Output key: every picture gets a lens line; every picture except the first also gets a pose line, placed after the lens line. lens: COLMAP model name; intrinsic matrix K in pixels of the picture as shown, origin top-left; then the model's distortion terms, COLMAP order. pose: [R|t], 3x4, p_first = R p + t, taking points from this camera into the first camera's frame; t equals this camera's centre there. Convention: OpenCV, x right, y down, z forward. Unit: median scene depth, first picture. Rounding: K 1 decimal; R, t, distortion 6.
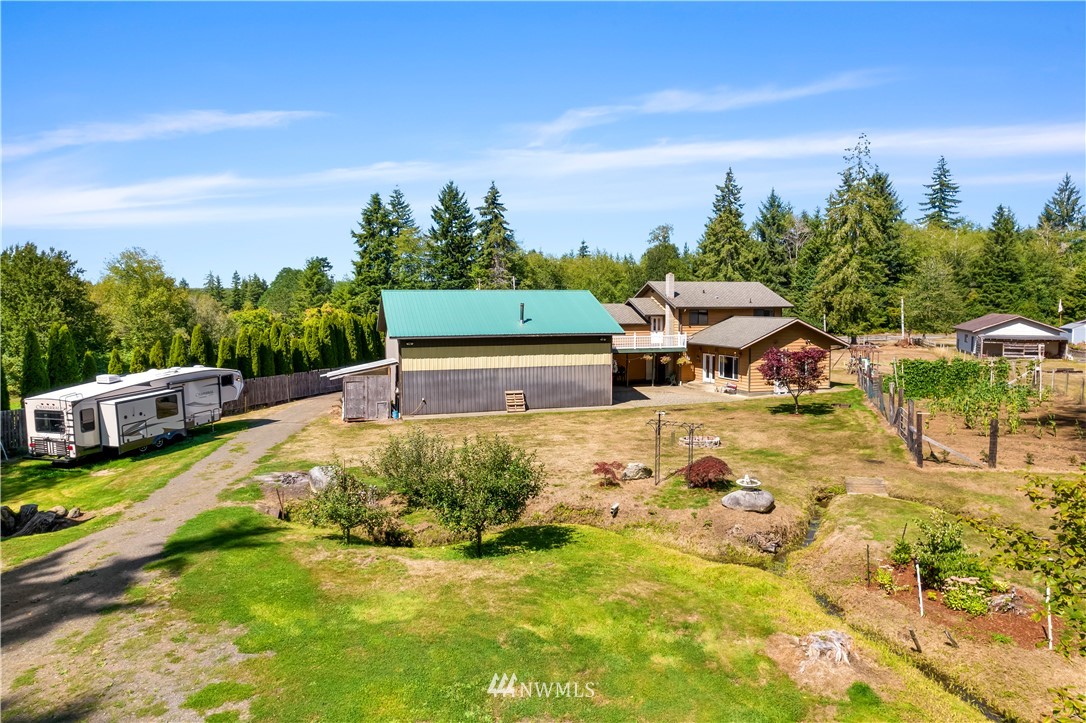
lens RADIAL K [[716.6, 0, 547.8], [0, 716.6, 362.0], [0, 0, 1]] dist [-0.049339, 0.034078]
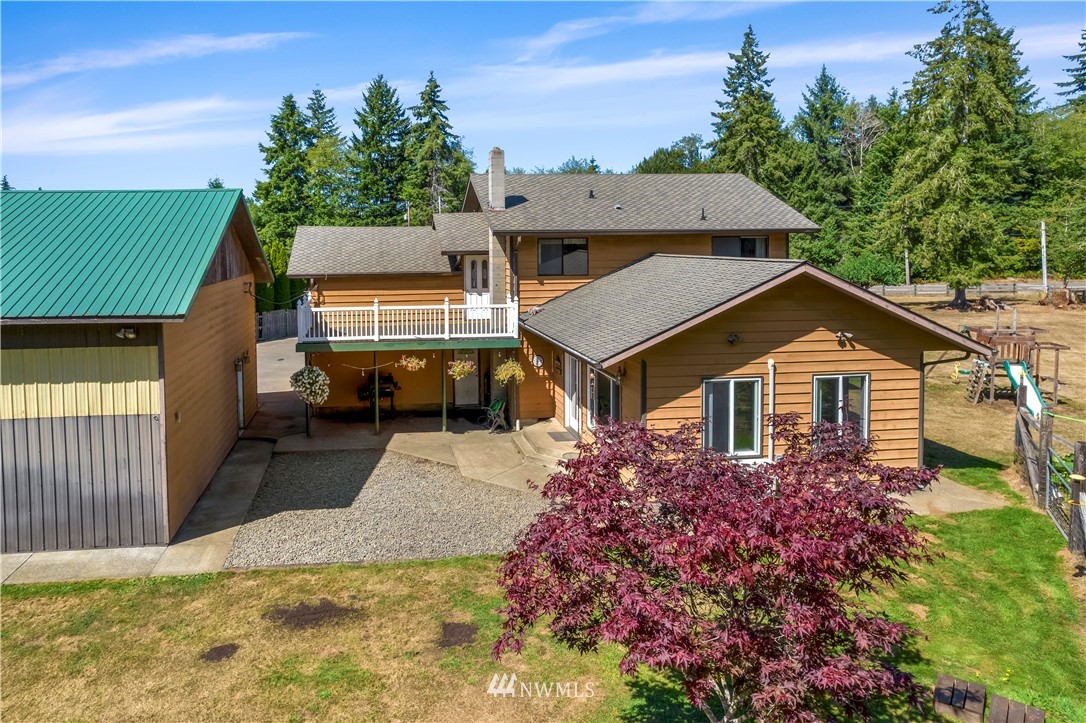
lens RADIAL K [[716.6, 0, 508.4], [0, 716.6, 275.0], [0, 0, 1]] dist [-0.049339, 0.034078]
pose [[0.990096, 0.004138, -0.140328, 0.121099], [-0.008318, 0.999539, -0.029215, -0.021254], [0.140143, 0.030093, 0.989674, 0.312264]]
